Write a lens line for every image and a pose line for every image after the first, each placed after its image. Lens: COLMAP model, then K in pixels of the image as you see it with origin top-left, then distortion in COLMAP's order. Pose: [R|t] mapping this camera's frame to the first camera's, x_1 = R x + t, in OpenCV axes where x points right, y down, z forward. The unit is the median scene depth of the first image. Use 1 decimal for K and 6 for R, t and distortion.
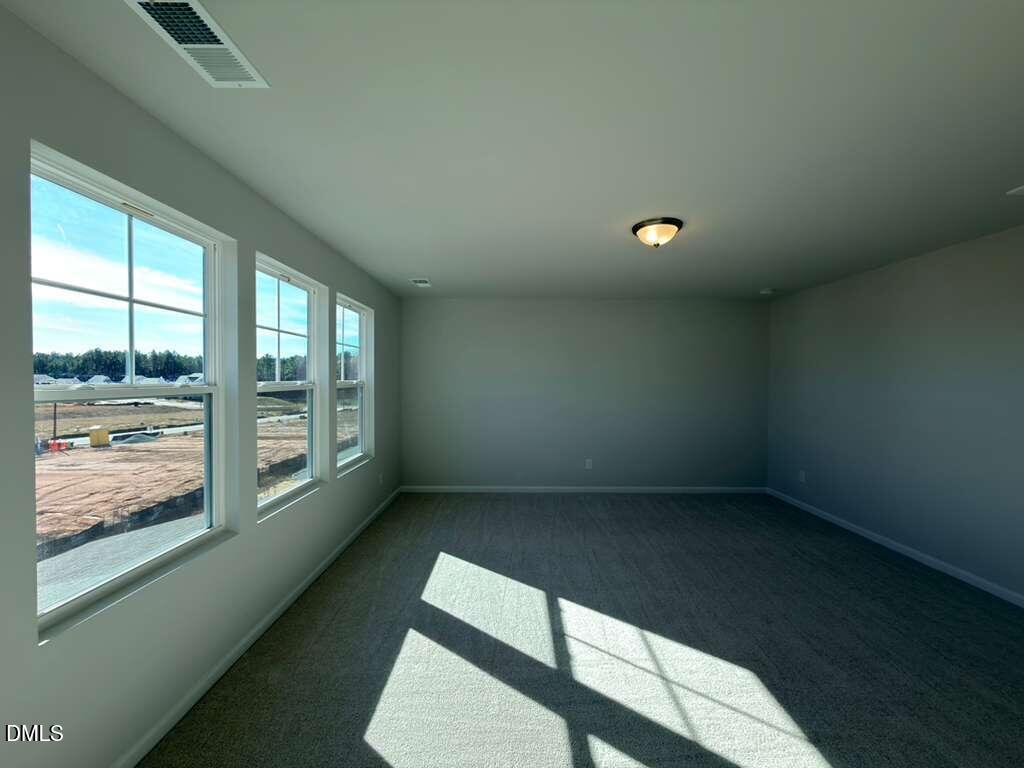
lens RADIAL K [[414.9, 0, 512.0], [0, 414.9, 384.0], [0, 0, 1]] dist [0.000042, -0.000259]
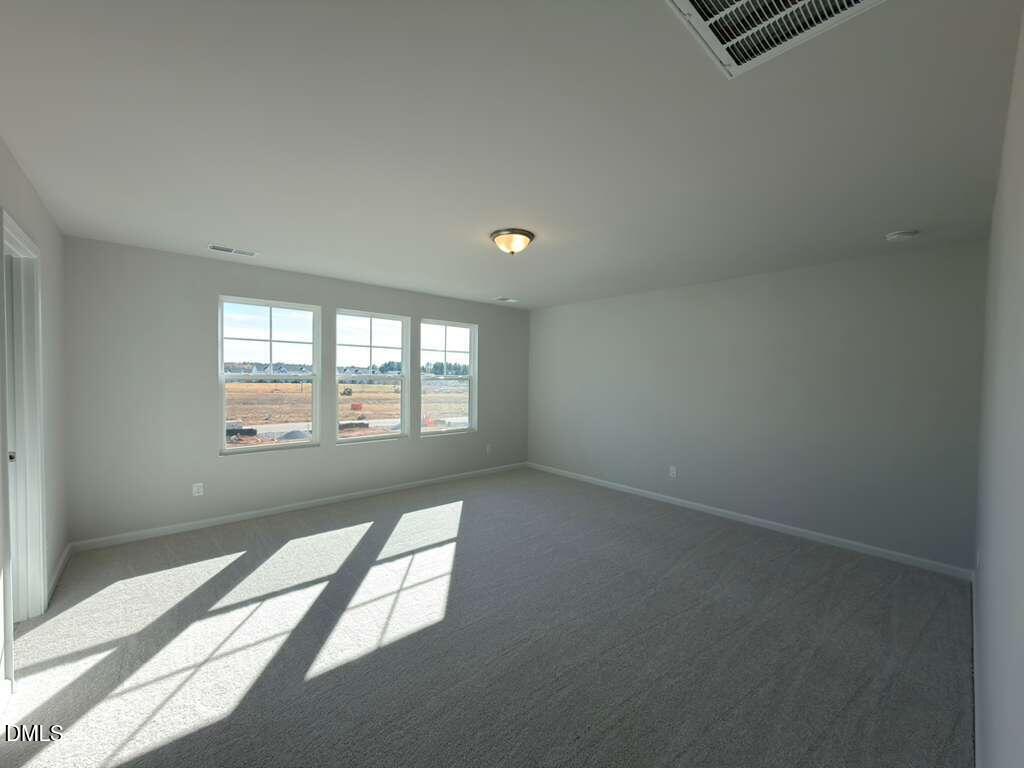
lens RADIAL K [[408.3, 0, 512.0], [0, 408.3, 384.0], [0, 0, 1]] dist [0.003780, -0.000839]
pose [[0.655708, 0.019896, -0.754753, 1.312724], [-0.023153, 0.999712, 0.006239, 0.009021], [0.754660, 0.013384, 0.655980, 0.320072]]
